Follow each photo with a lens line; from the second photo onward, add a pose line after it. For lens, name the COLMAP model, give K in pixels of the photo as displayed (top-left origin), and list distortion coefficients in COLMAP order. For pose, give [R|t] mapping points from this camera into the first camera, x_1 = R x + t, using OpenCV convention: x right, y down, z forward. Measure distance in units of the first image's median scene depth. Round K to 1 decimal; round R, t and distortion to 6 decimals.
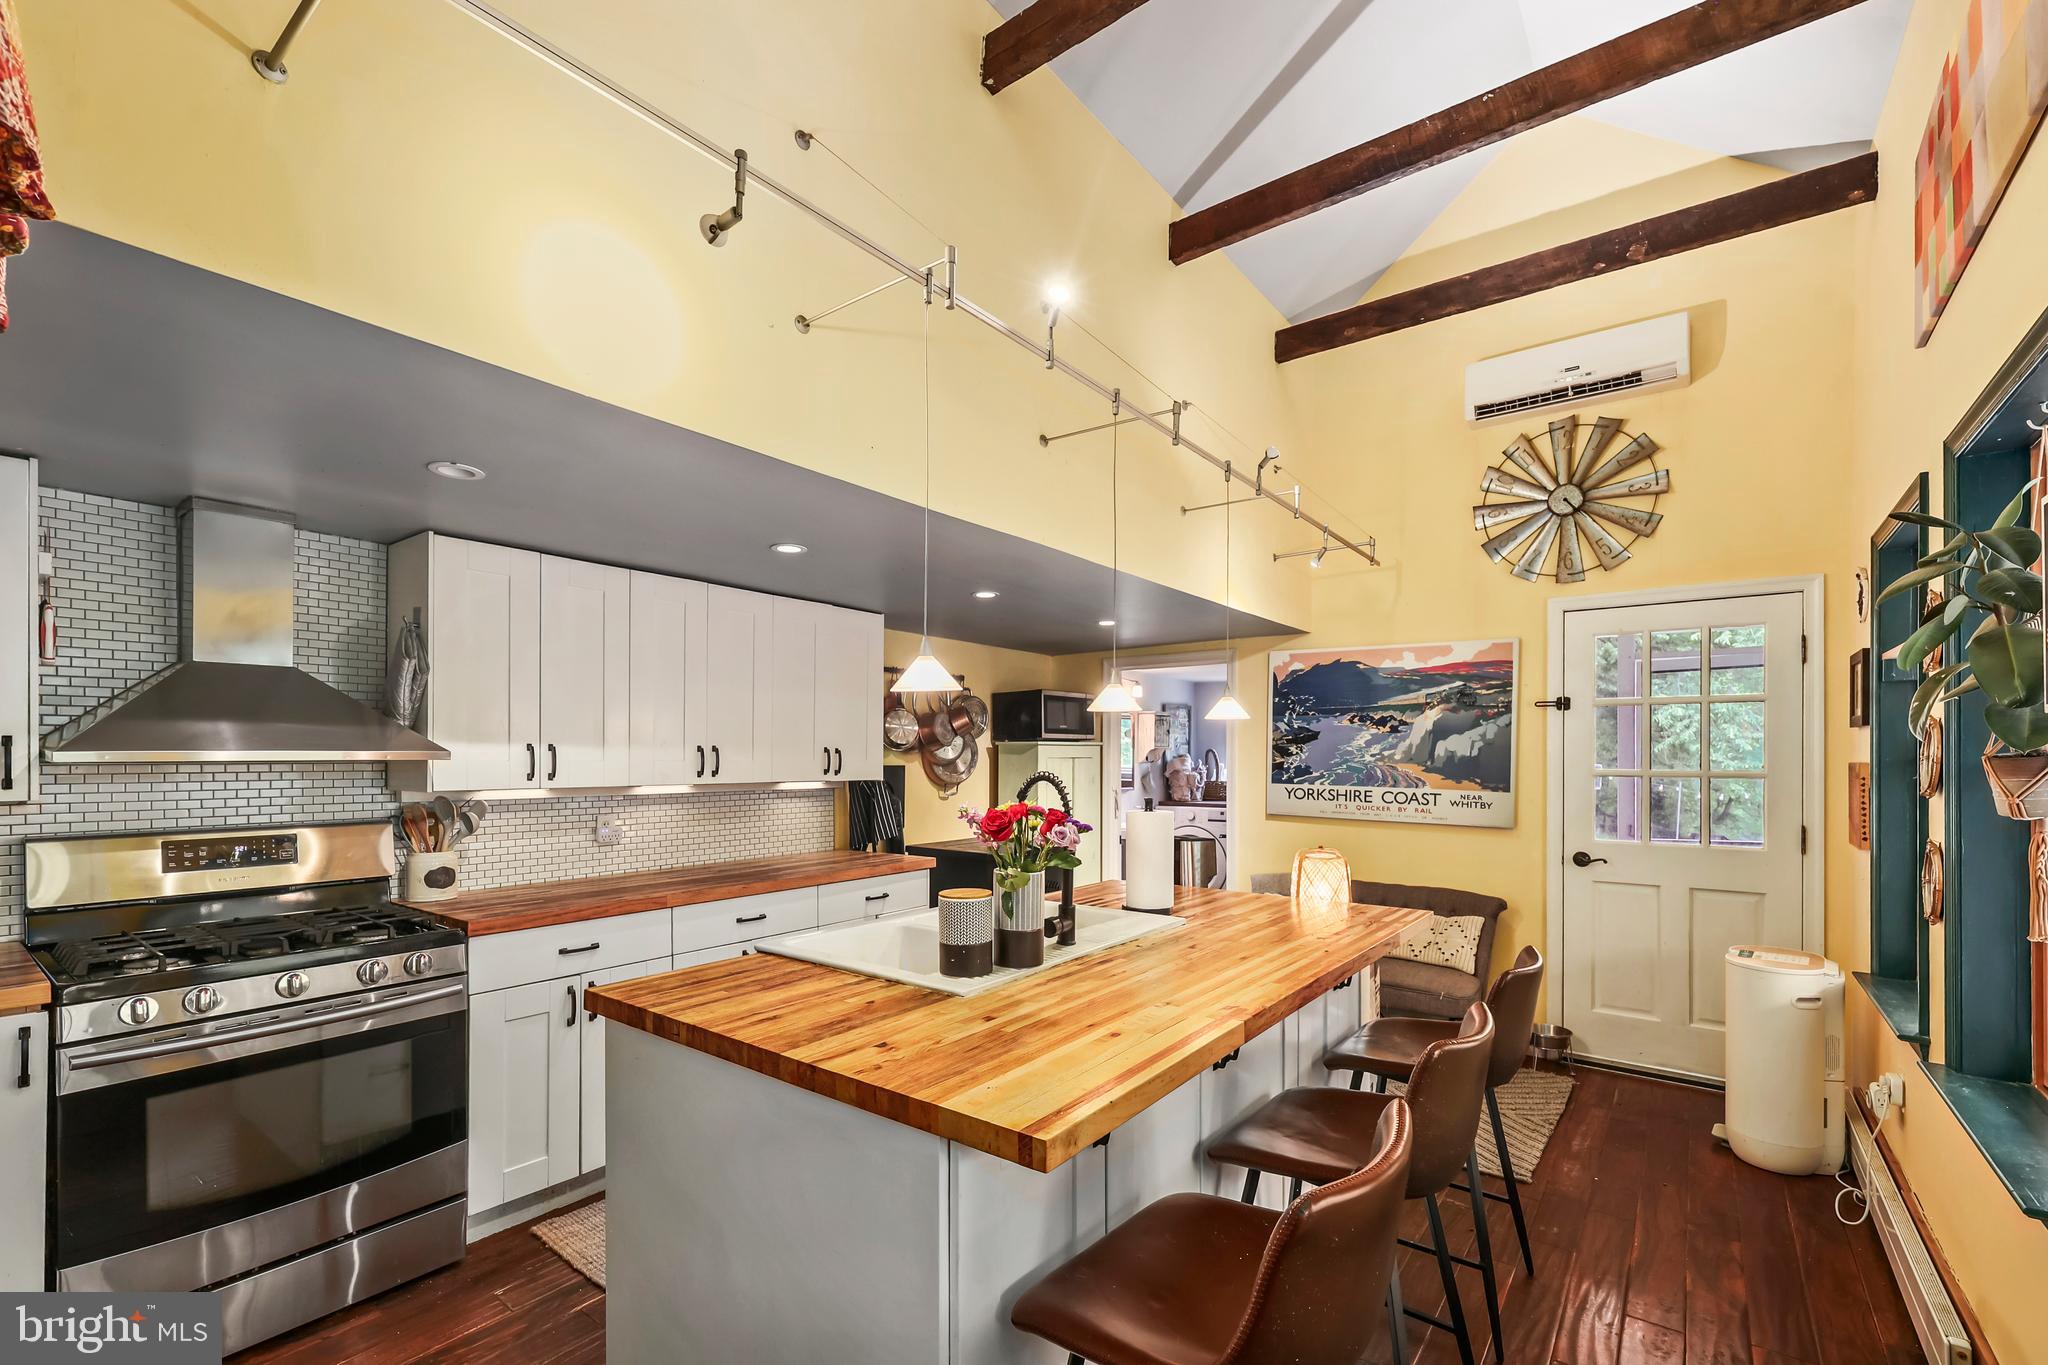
lens RADIAL K [[851.7, 0, 1045.1], [0, 851.7, 751.8], [0, 0, 1]] dist [0.000972, 0.000455]
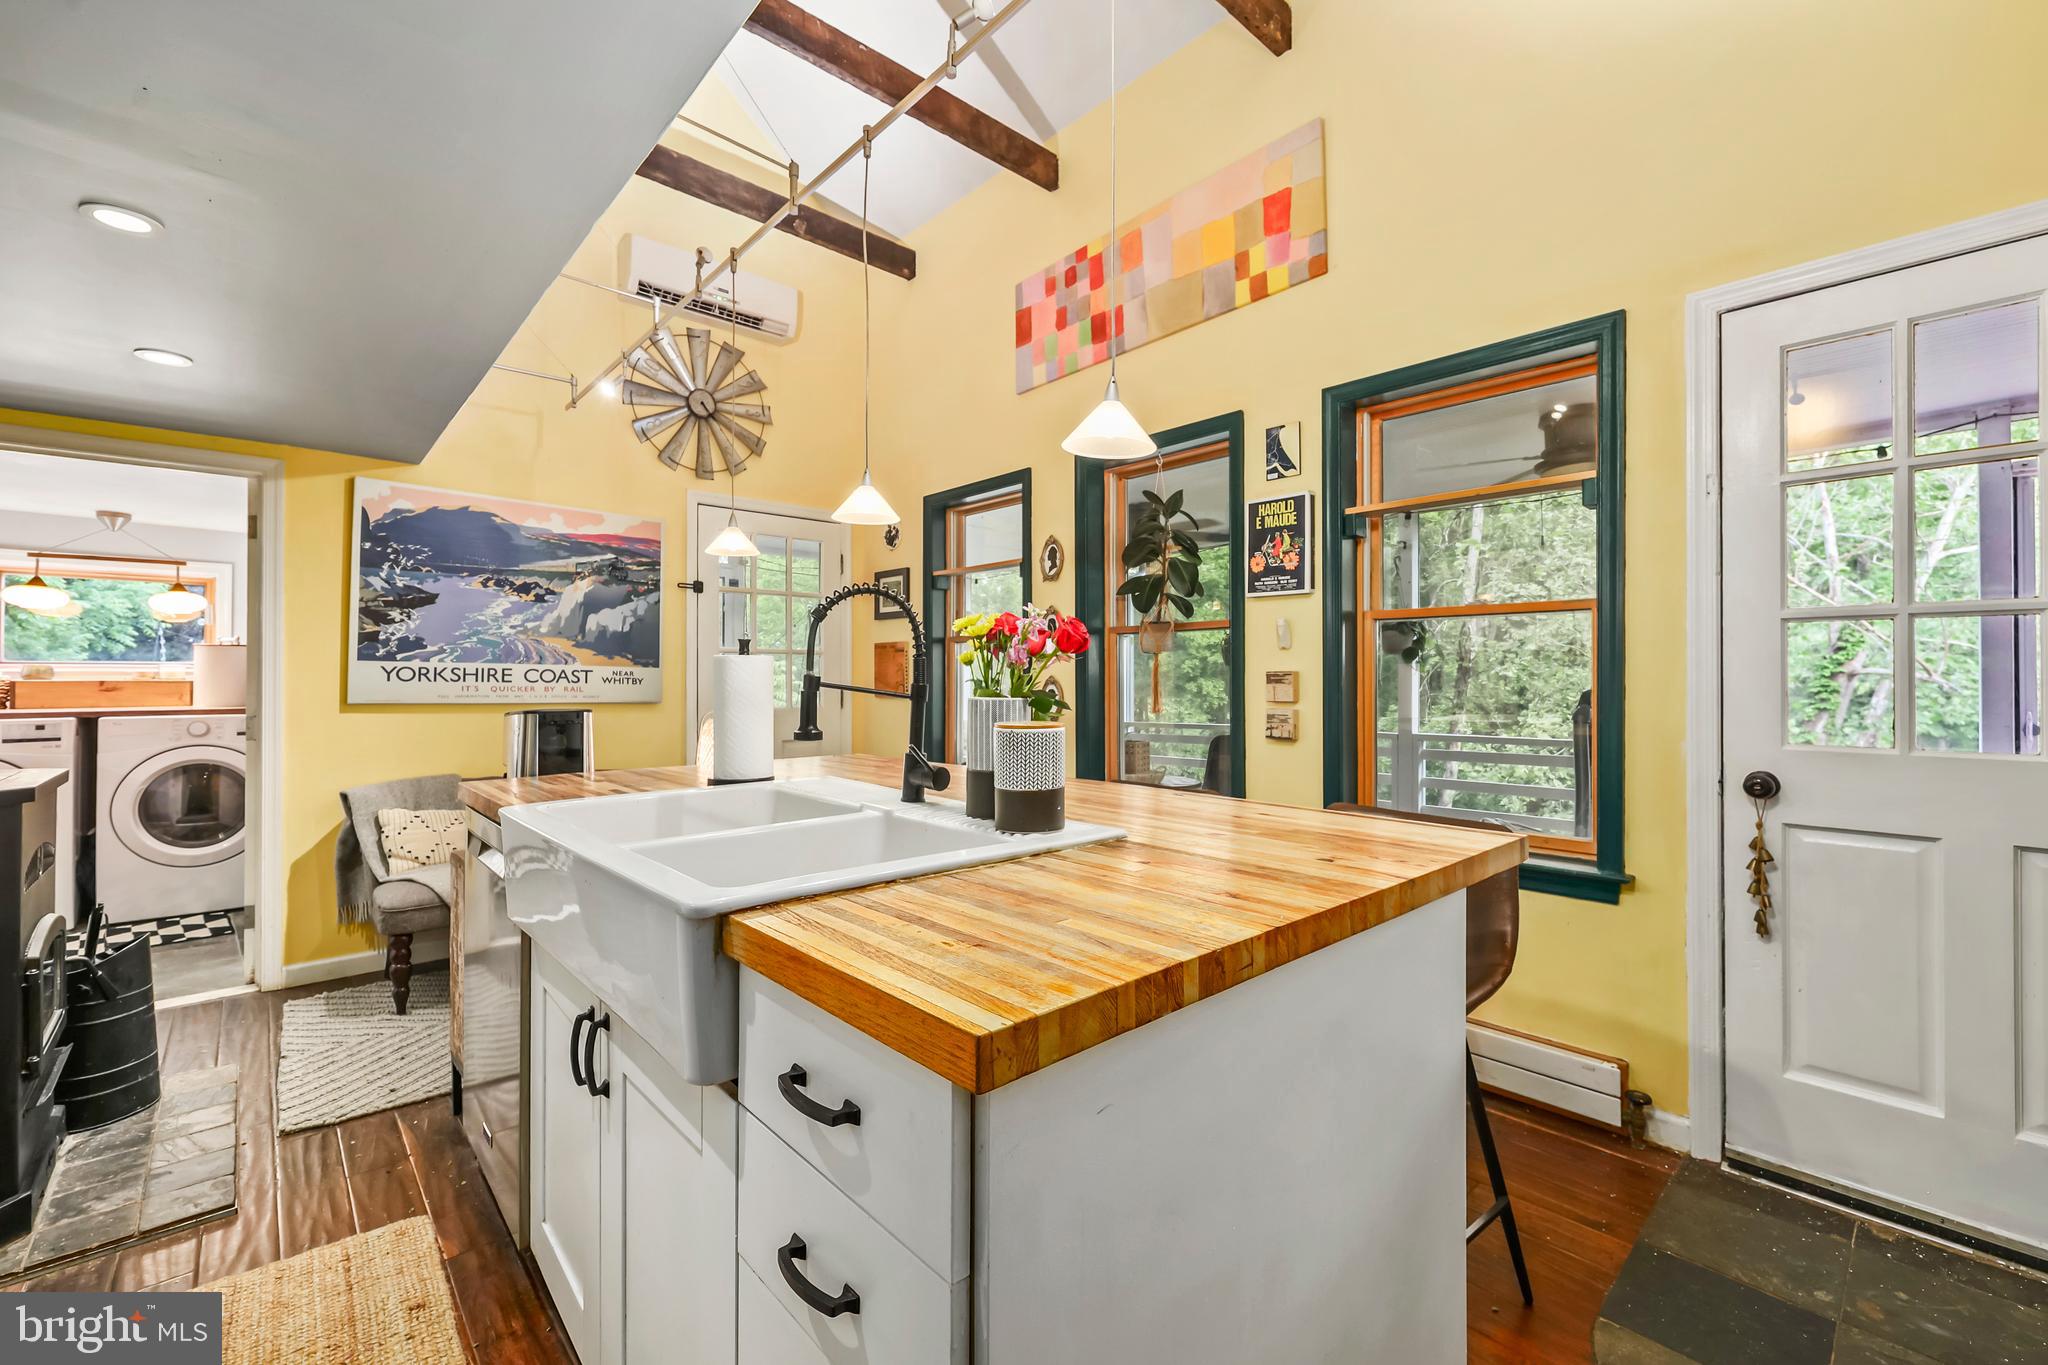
lens RADIAL K [[851.7, 0, 975.8], [0, 851.7, 672.1], [0, 0, 1]] dist [0.000972, 0.000455]
pose [[0.218988, 0.006138, 0.975708, -0.356134], [-0.006807, 0.999965, -0.004763, 0.051785], [-0.975704, -0.005599, 0.219023, 0.372021]]
